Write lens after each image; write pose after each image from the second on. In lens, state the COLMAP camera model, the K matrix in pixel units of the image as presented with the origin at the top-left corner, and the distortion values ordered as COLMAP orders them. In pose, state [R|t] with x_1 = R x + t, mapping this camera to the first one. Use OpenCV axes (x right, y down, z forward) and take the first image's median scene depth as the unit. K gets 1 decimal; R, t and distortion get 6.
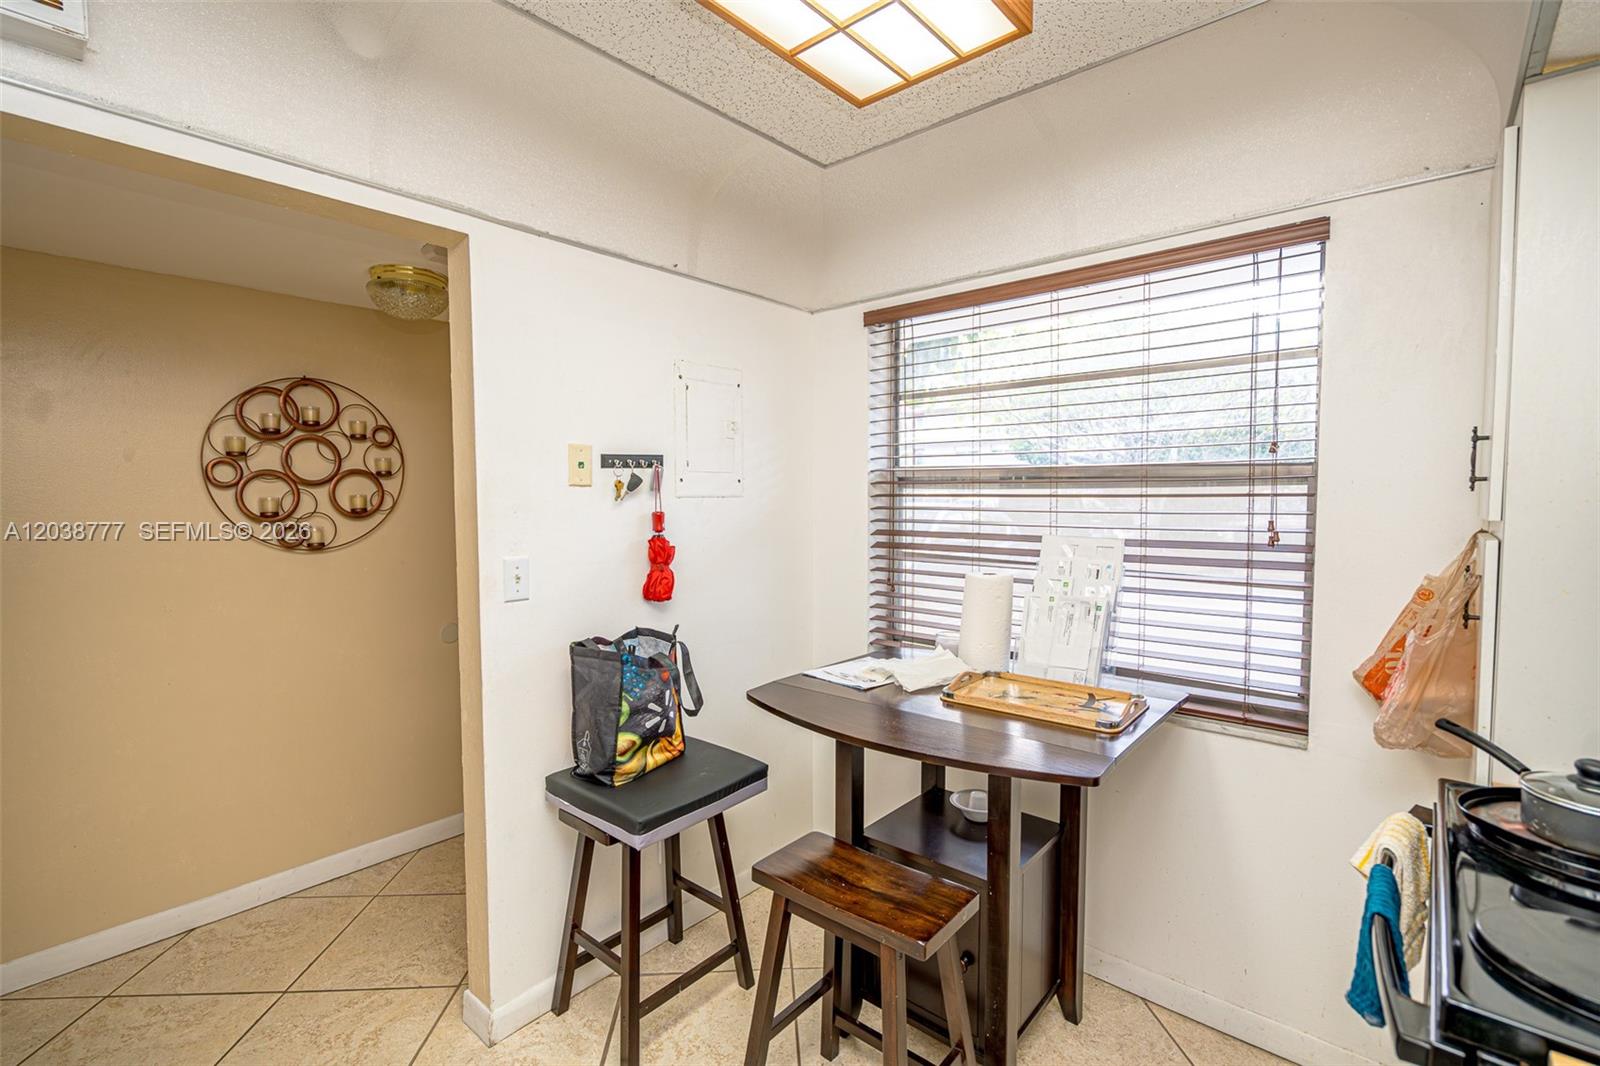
lens RADIAL K [[722.3, 0, 801.9], [0, 722.3, 529.5], [0, 0, 1]] dist [0.000512, 0.000811]
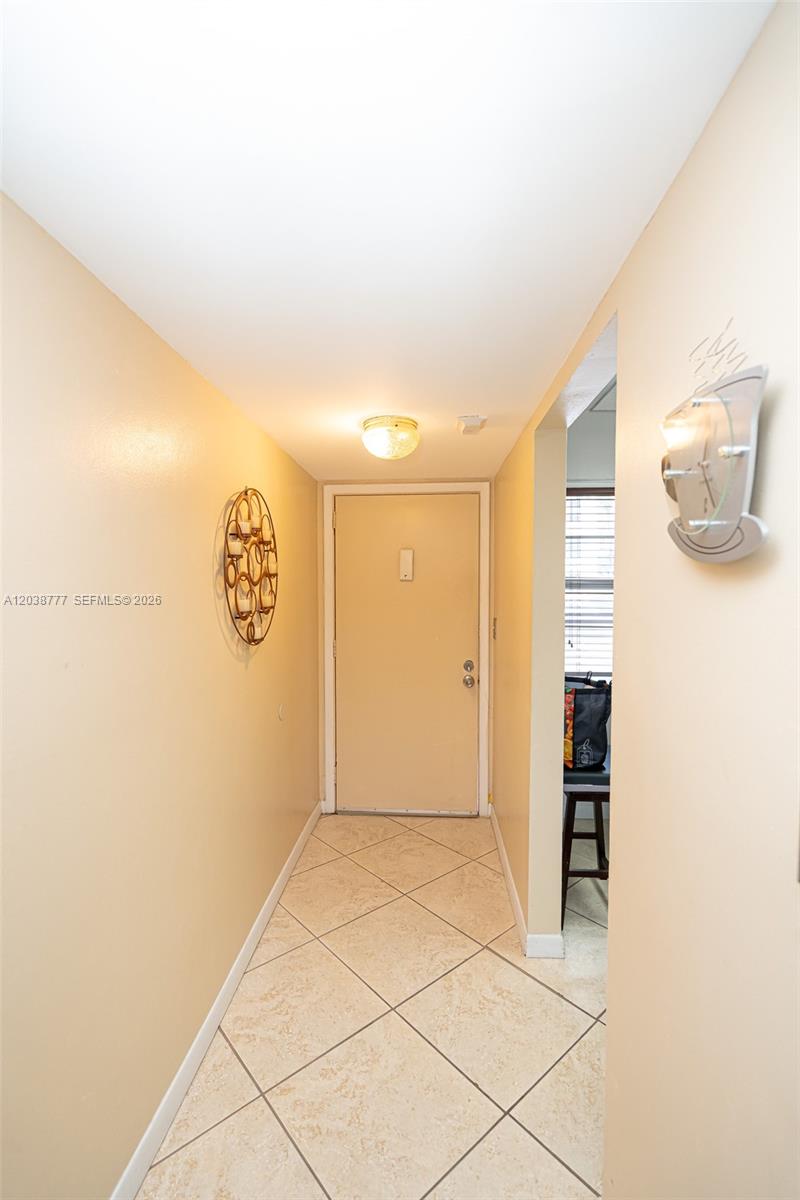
lens RADIAL K [[540.1, 0, 400.0], [0, 540.1, 600.0], [0, 0, 1]] dist [-0.002819, 0.001281]
pose [[0.783909, -0.013394, 0.620731, -1.034377], [0.028350, 0.999497, -0.014236, -0.024042], [-0.620228, 0.028757, 0.783895, 0.219935]]
